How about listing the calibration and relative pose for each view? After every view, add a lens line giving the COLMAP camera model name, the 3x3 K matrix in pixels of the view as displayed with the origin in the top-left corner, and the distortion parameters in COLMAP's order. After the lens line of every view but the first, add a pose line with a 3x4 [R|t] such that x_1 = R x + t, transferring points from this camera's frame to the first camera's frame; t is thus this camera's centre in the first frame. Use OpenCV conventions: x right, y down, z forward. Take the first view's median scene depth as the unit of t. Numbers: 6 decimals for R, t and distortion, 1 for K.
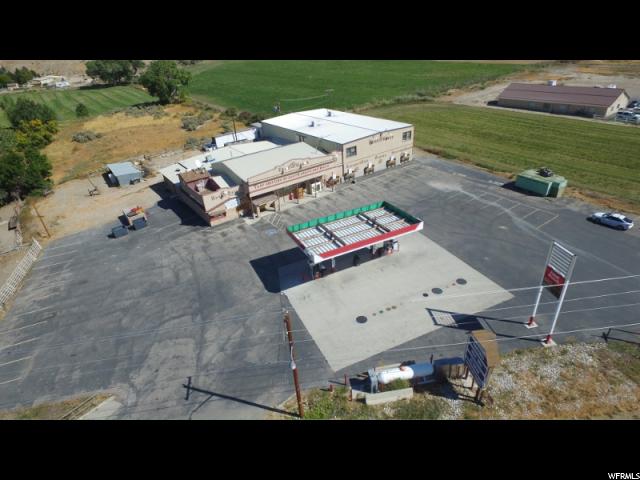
lens RADIAL K [[372.4, 0, 321.3], [0, 372.4, 240.8], [0, 0, 1]] dist [-0.007777, 0.009133]
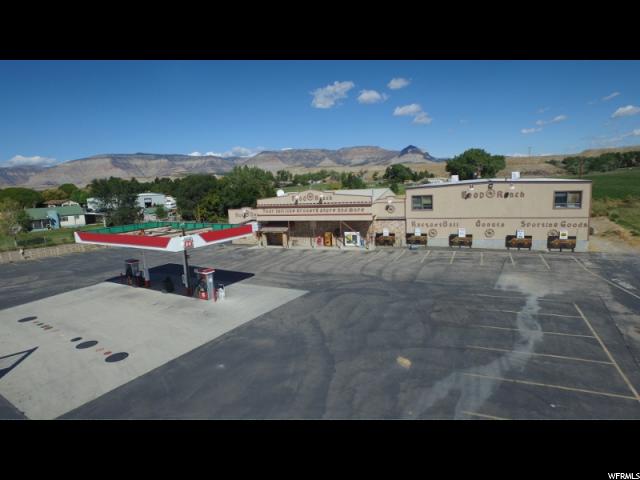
lens RADIAL K [[372.4, 0, 321.3], [0, 372.4, 240.8], [0, 0, 1]] dist [-0.007777, 0.009133]
pose [[0.512842, 0.169701, -0.841543, 0.598695], [-0.408700, 0.910316, -0.065496, -0.070096], [0.754955, 0.377528, 0.536205, 0.594100]]
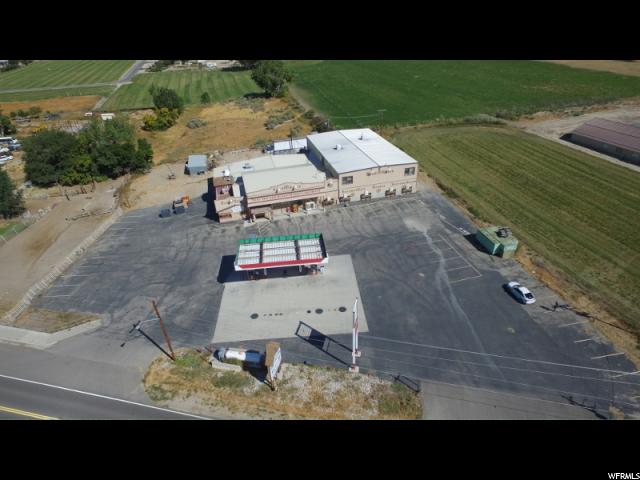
lens RADIAL K [[372.4, 0, 321.3], [0, 372.4, 240.8], [0, 0, 1]] dist [-0.007777, 0.009133]
pose [[0.931582, 0.210049, -0.296707, 0.431702], [-0.192951, 0.977420, 0.086135, -0.149553], [0.308100, -0.022992, 0.951076, -0.171795]]
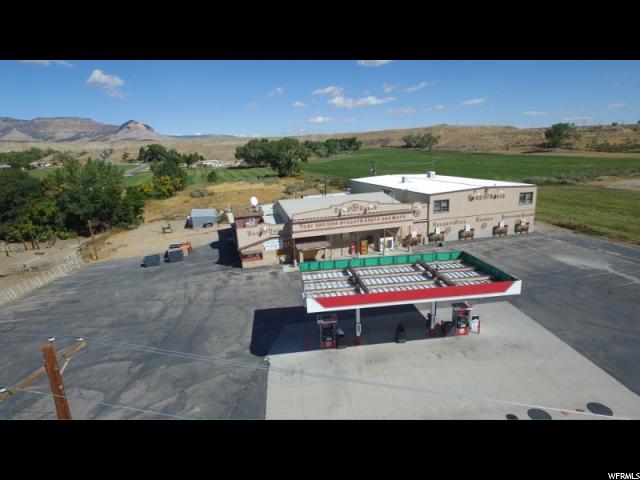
lens RADIAL K [[372.4, 0, 321.3], [0, 372.4, 240.8], [0, 0, 1]] dist [-0.007777, 0.009133]
pose [[0.940471, 0.103173, -0.323837, 0.113522], [-0.180765, 0.958714, -0.219527, 0.047406], [0.287818, 0.264997, 0.920292, 0.261255]]
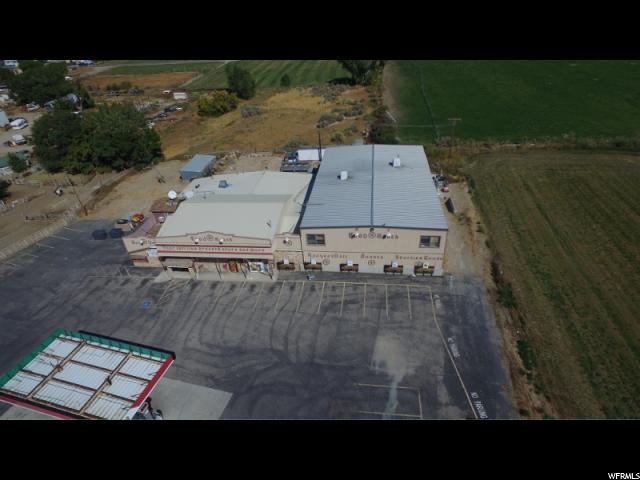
lens RADIAL K [[372.4, 0, 321.3], [0, 372.4, 240.8], [0, 0, 1]] dist [-0.007777, 0.009133]
pose [[0.728840, 0.388232, -0.563975, 0.543131], [-0.323342, 0.921230, 0.216298, -0.433488], [0.603525, 0.024710, 0.796961, 0.469992]]
